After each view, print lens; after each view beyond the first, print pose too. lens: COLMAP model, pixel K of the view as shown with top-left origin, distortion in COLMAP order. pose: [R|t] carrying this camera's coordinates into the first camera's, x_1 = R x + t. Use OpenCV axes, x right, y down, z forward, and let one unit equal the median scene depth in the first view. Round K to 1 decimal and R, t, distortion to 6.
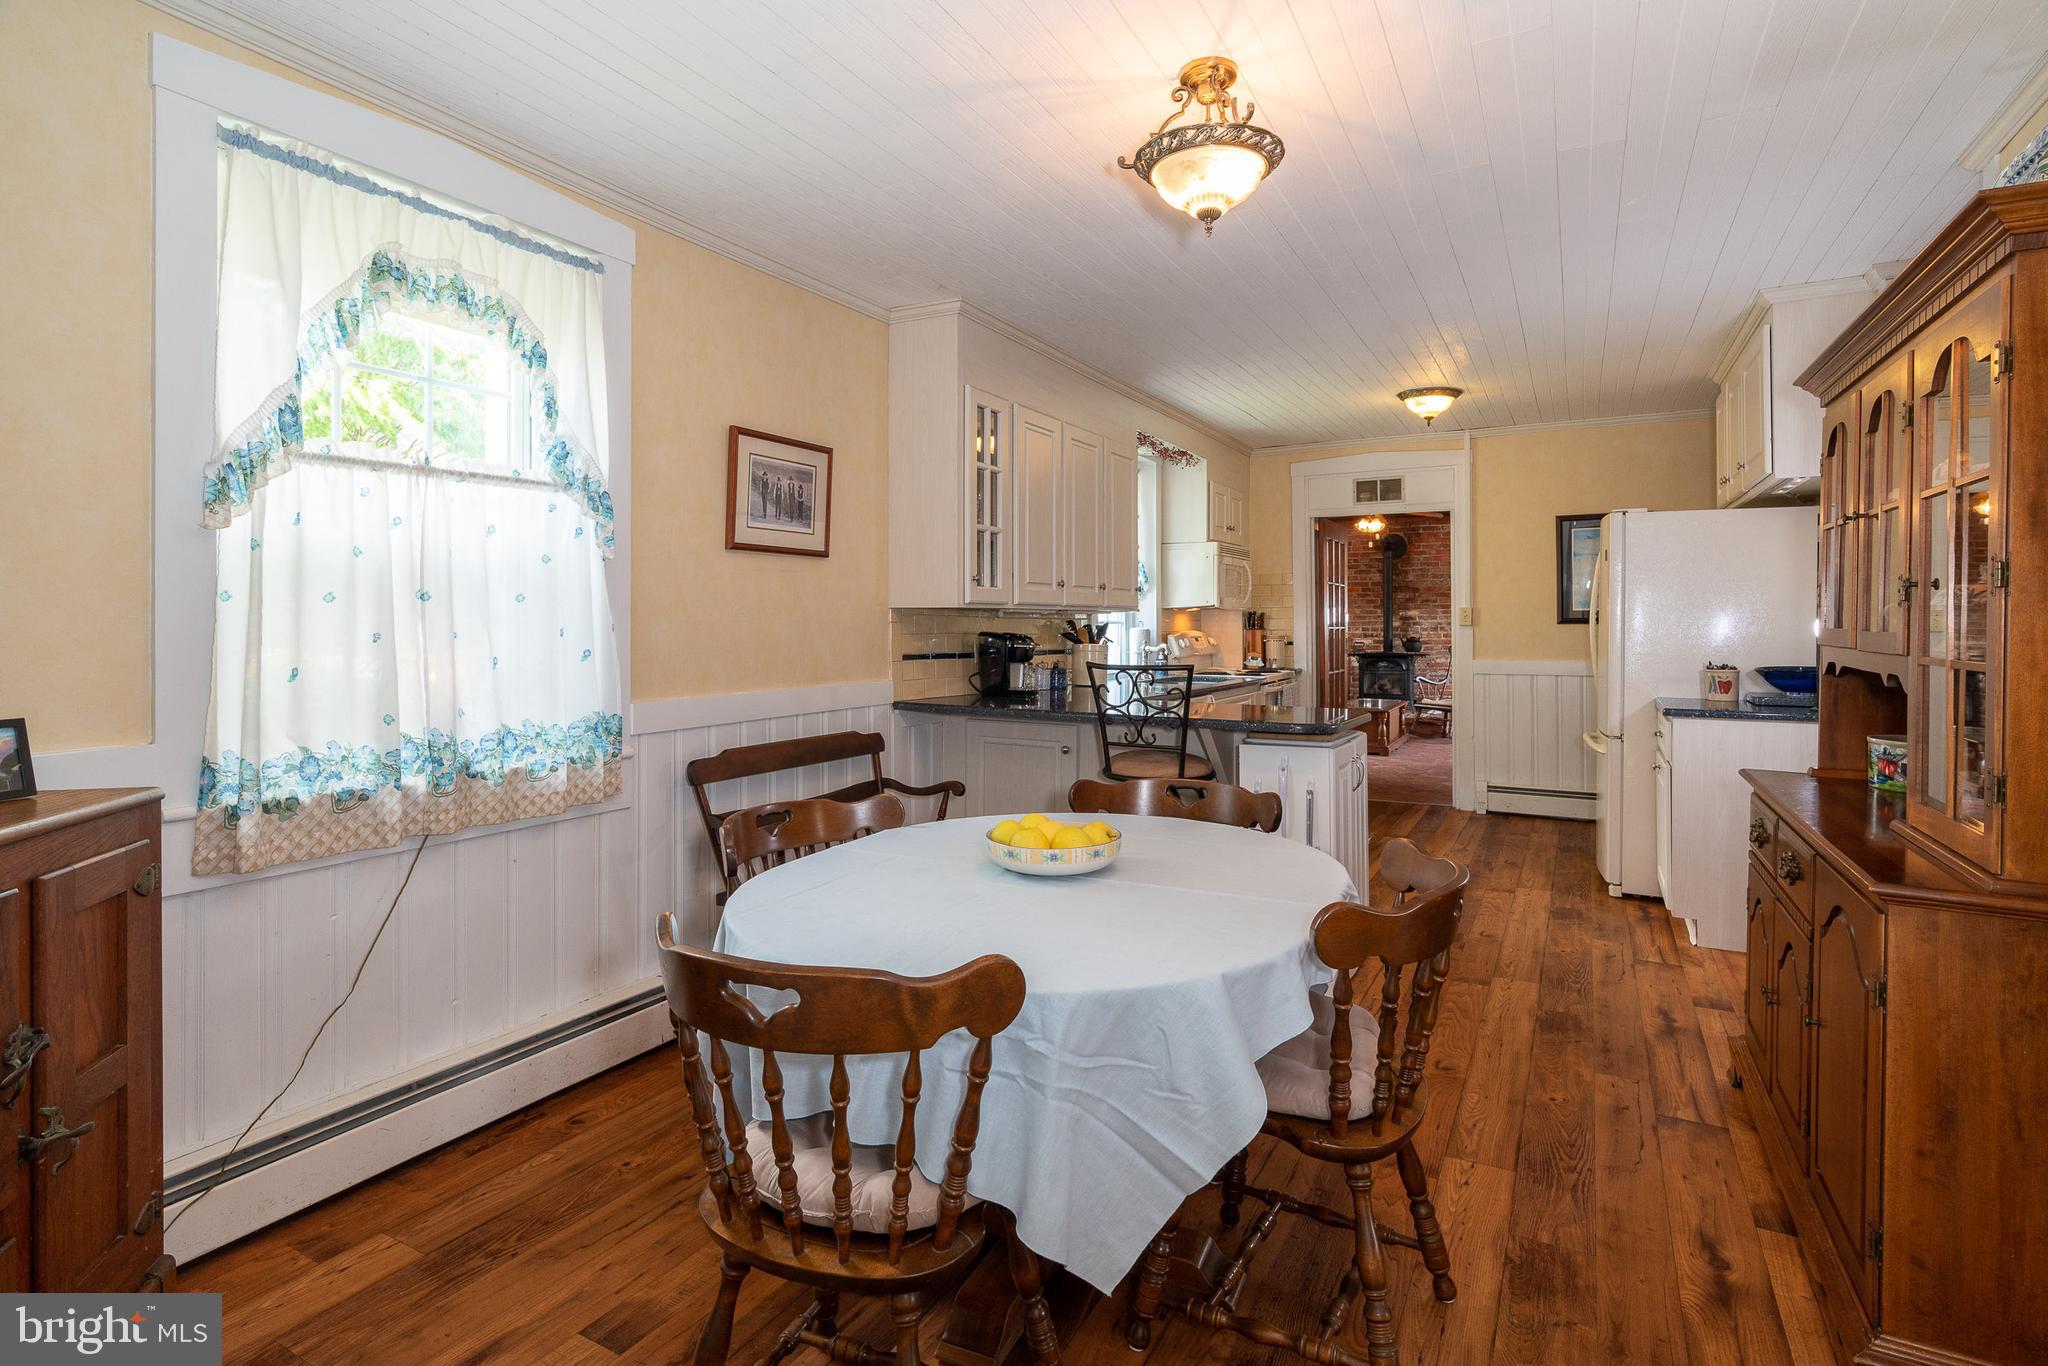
lens RADIAL K [[1029.3, 0, 1049.7], [0, 1029.3, 604.6], [0, 0, 1]] dist [0.012830, 0.001590]
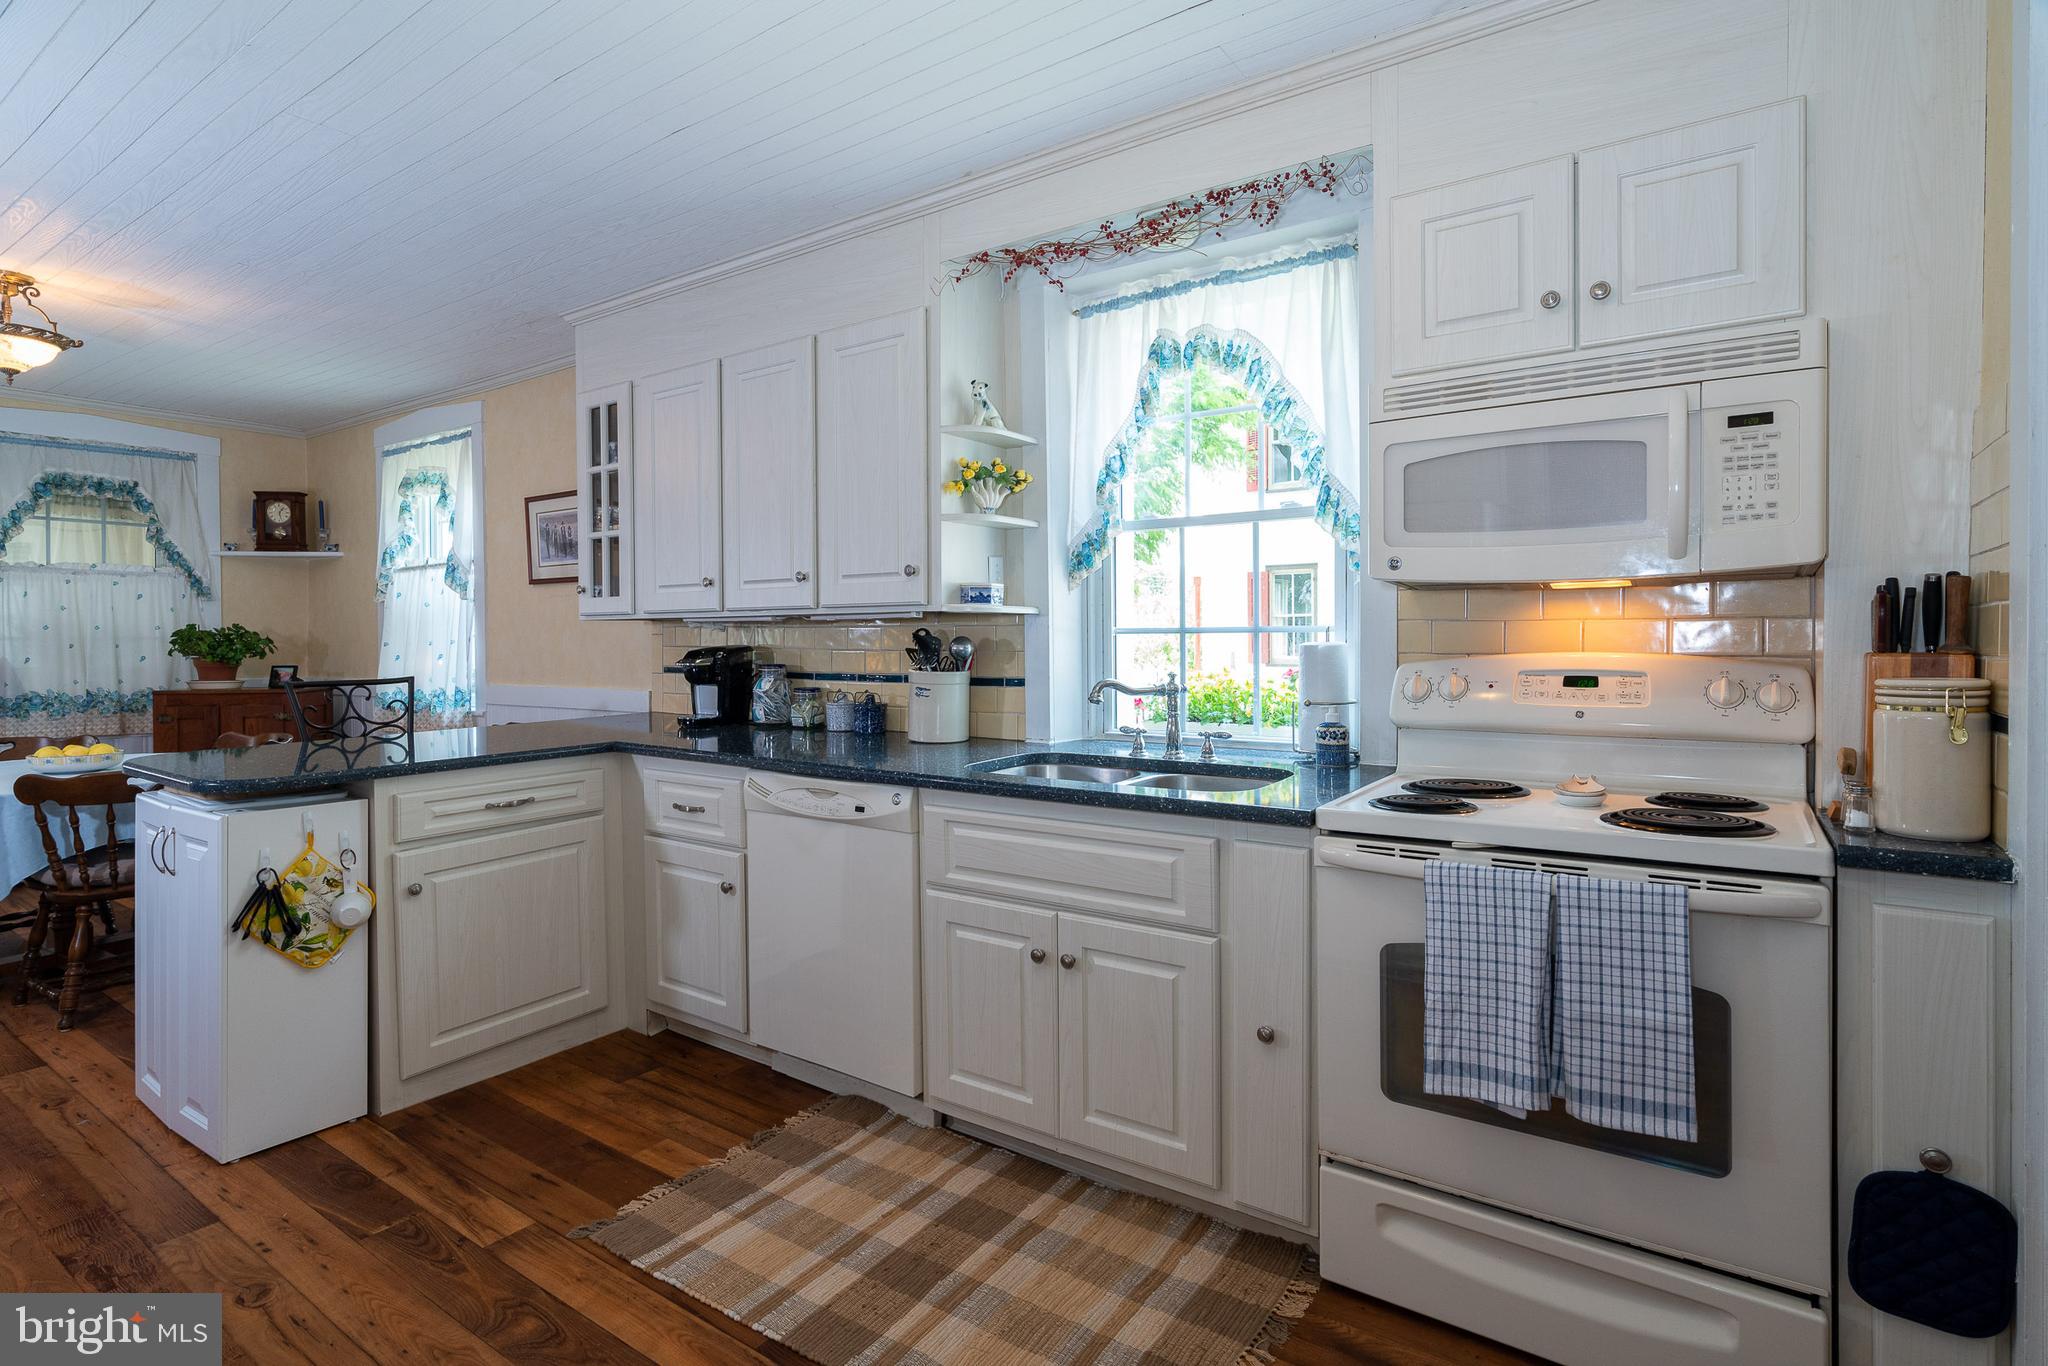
lens RADIAL K [[989.7, 0, 1019.6], [0, 989.7, 671.0], [0, 0, 1]] dist [-0.010653, 0.000901]
pose [[-0.121421, 0.035955, -0.991950, 1.129631], [0.020189, 0.999226, 0.033748, 0.037332], [0.992396, -0.015928, -0.122053, 2.158486]]
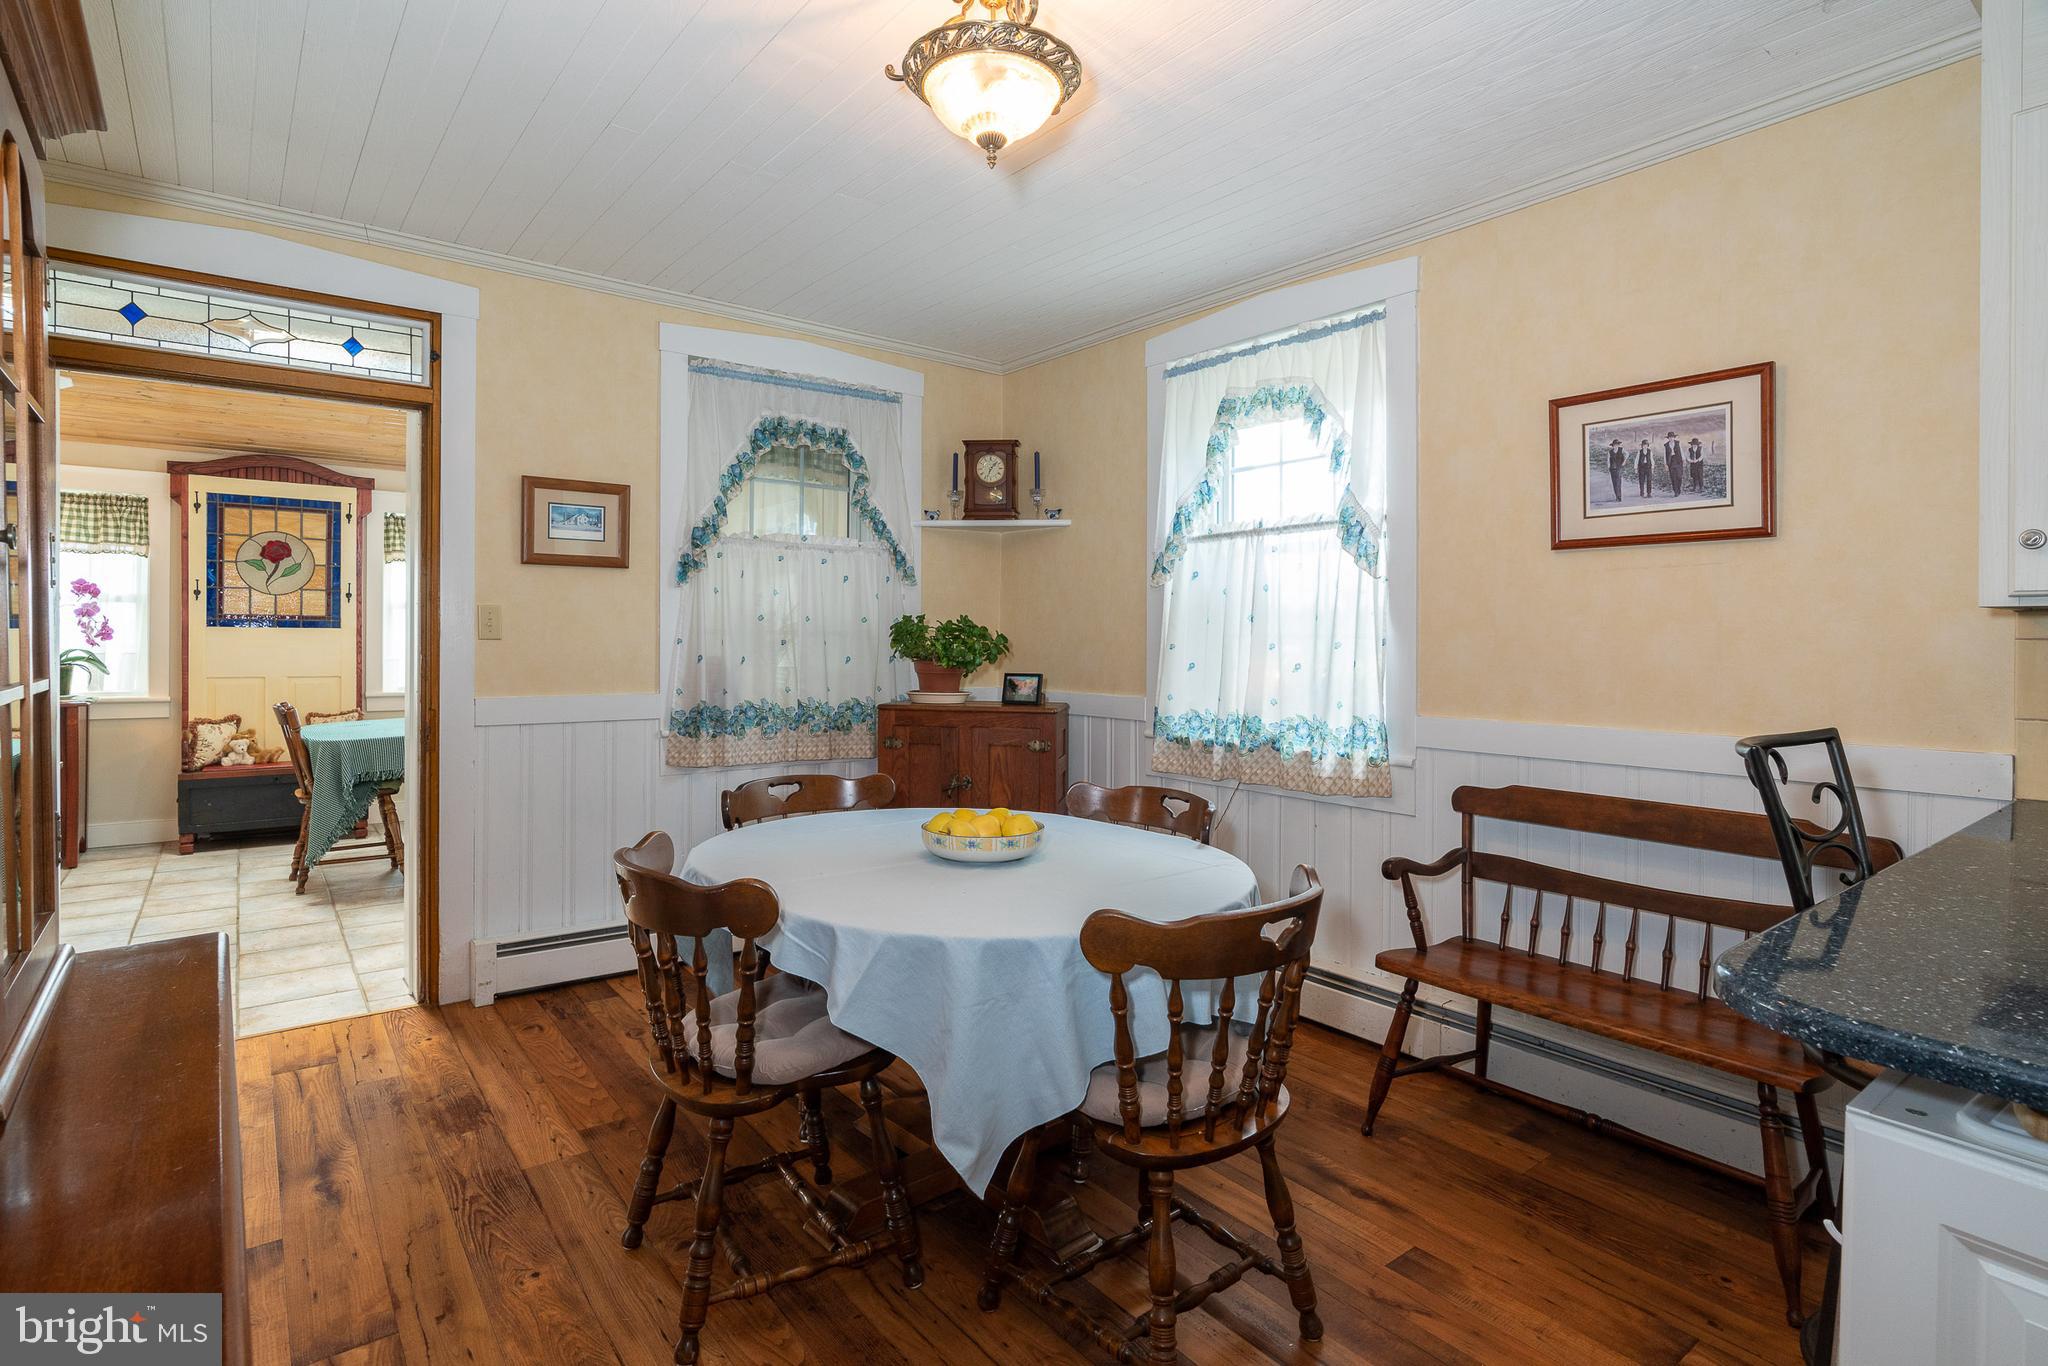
lens RADIAL K [[1029.3, 0, 1060.7], [0, 1029.3, 640.4], [0, 0, 1]] dist [0.012830, 0.001590]
pose [[-0.409186, -0.001290, -0.912450, 0.707352], [0.005271, 0.999979, -0.003778, 0.022102], [0.912436, -0.006356, -0.409171, 1.152708]]
